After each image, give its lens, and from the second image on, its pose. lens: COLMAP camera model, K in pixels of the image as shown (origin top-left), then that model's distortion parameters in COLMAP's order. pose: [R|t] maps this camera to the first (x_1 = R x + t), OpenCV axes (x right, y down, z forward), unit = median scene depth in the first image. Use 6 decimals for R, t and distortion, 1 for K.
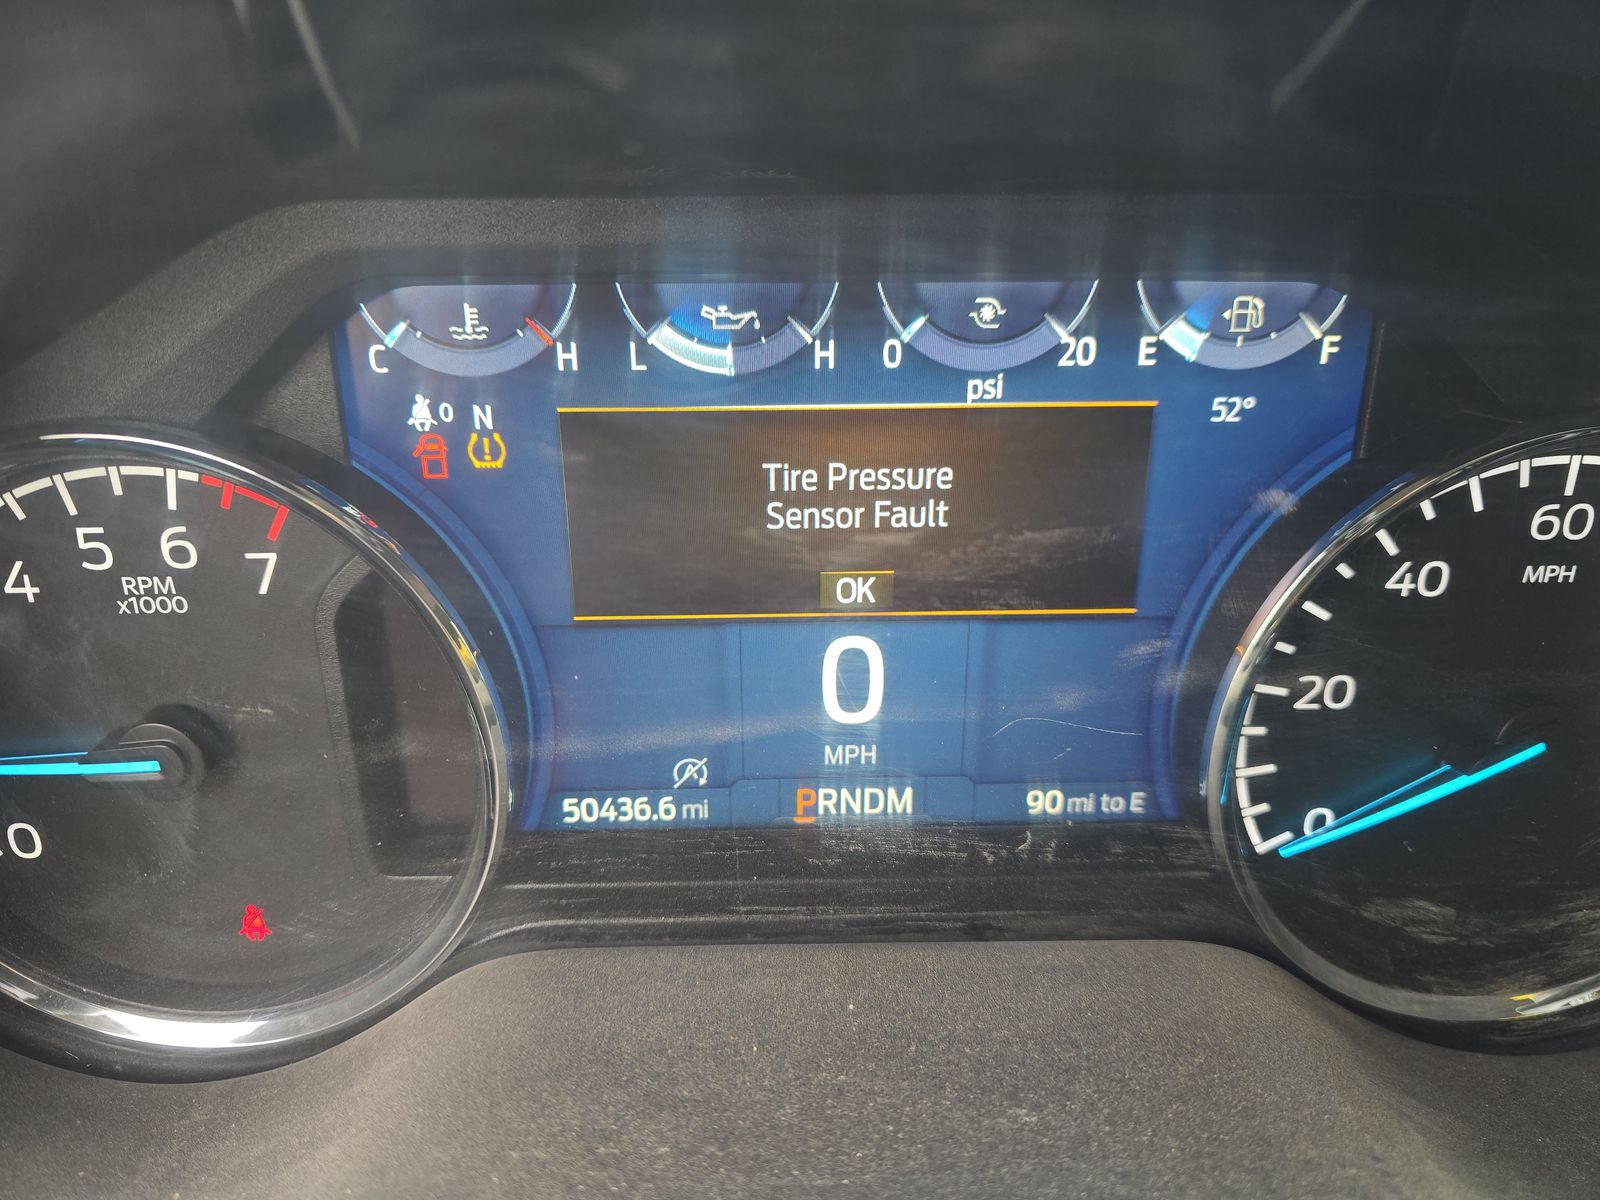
lens RADIAL K [[1062.7, 0, 802.0], [0, 1062.7, 594.7], [0, 0, 1]] dist [-0.036666, -0.006365]
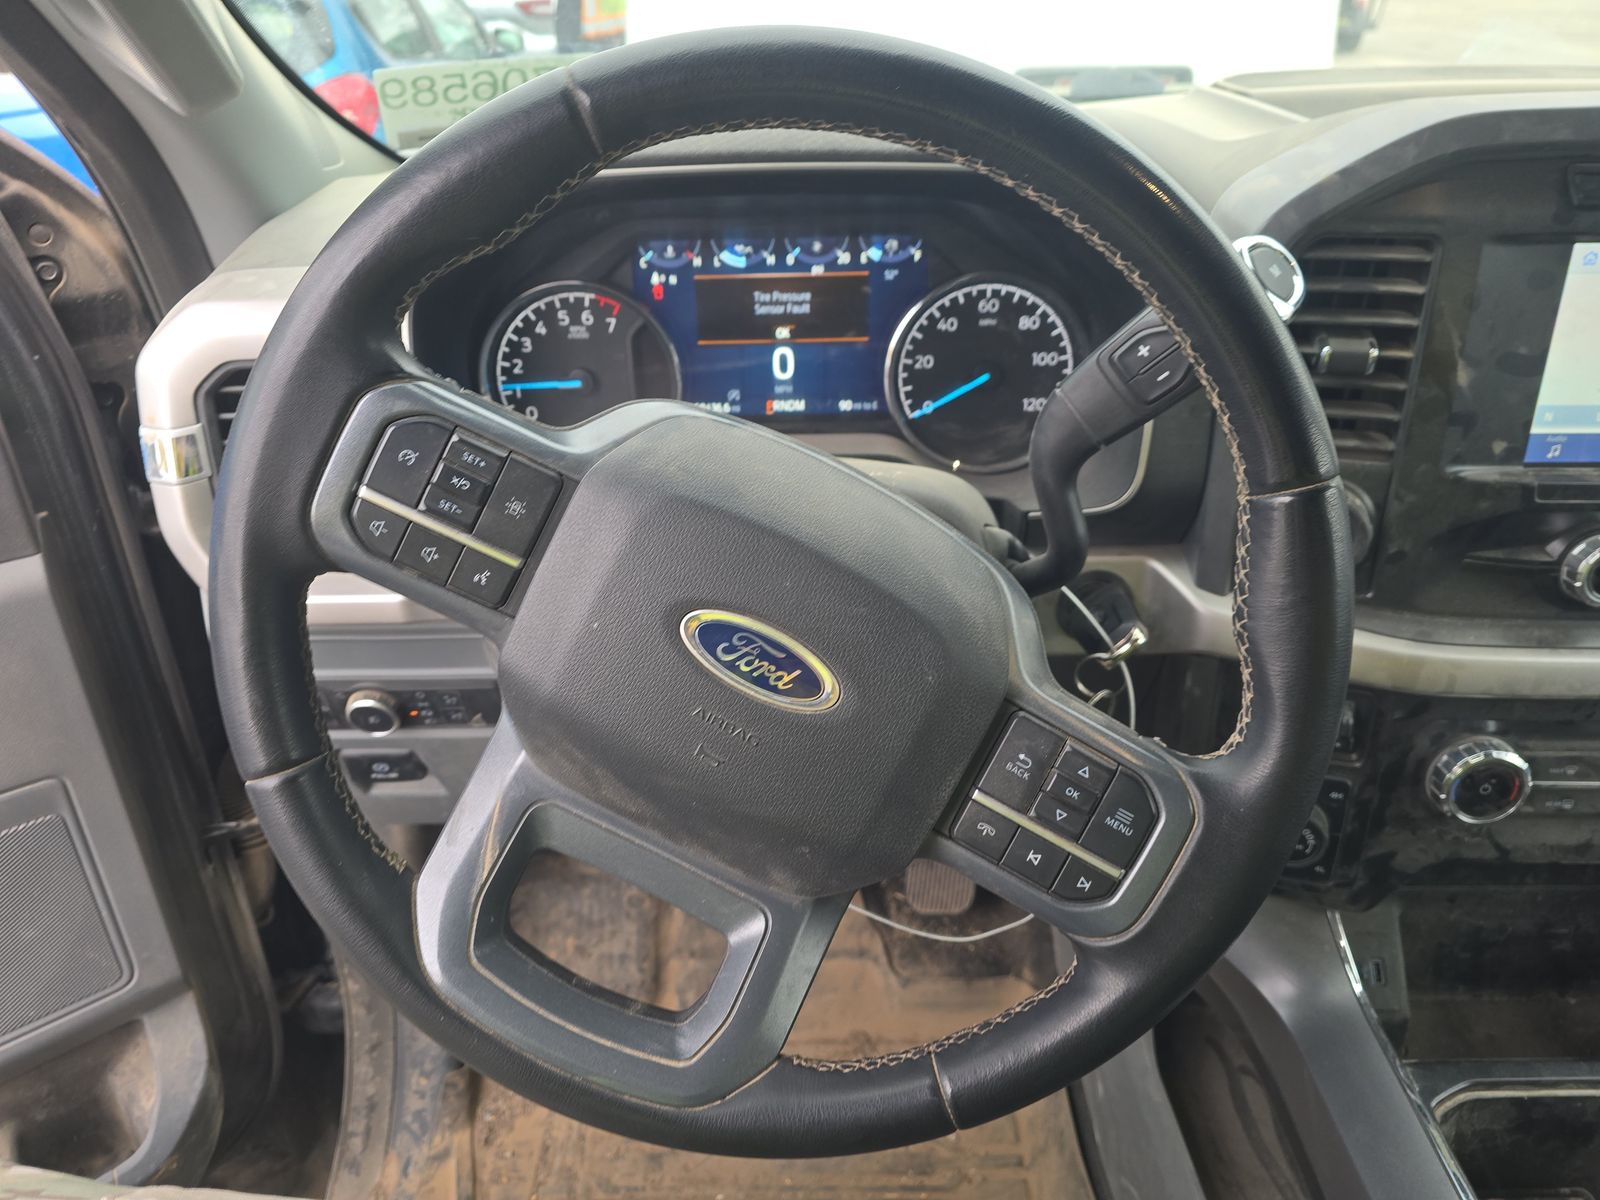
lens RADIAL K [[1062.7, 0, 799.5], [0, 1062.7, 607.6], [0, 0, 1]] dist [-0.036666, -0.006365]
pose [[0.997566, 0.009484, -0.069084, 0.358493], [-0.004752, 0.997651, 0.068329, 0.660855], [0.069569, -0.067835, 0.995268, -2.478891]]
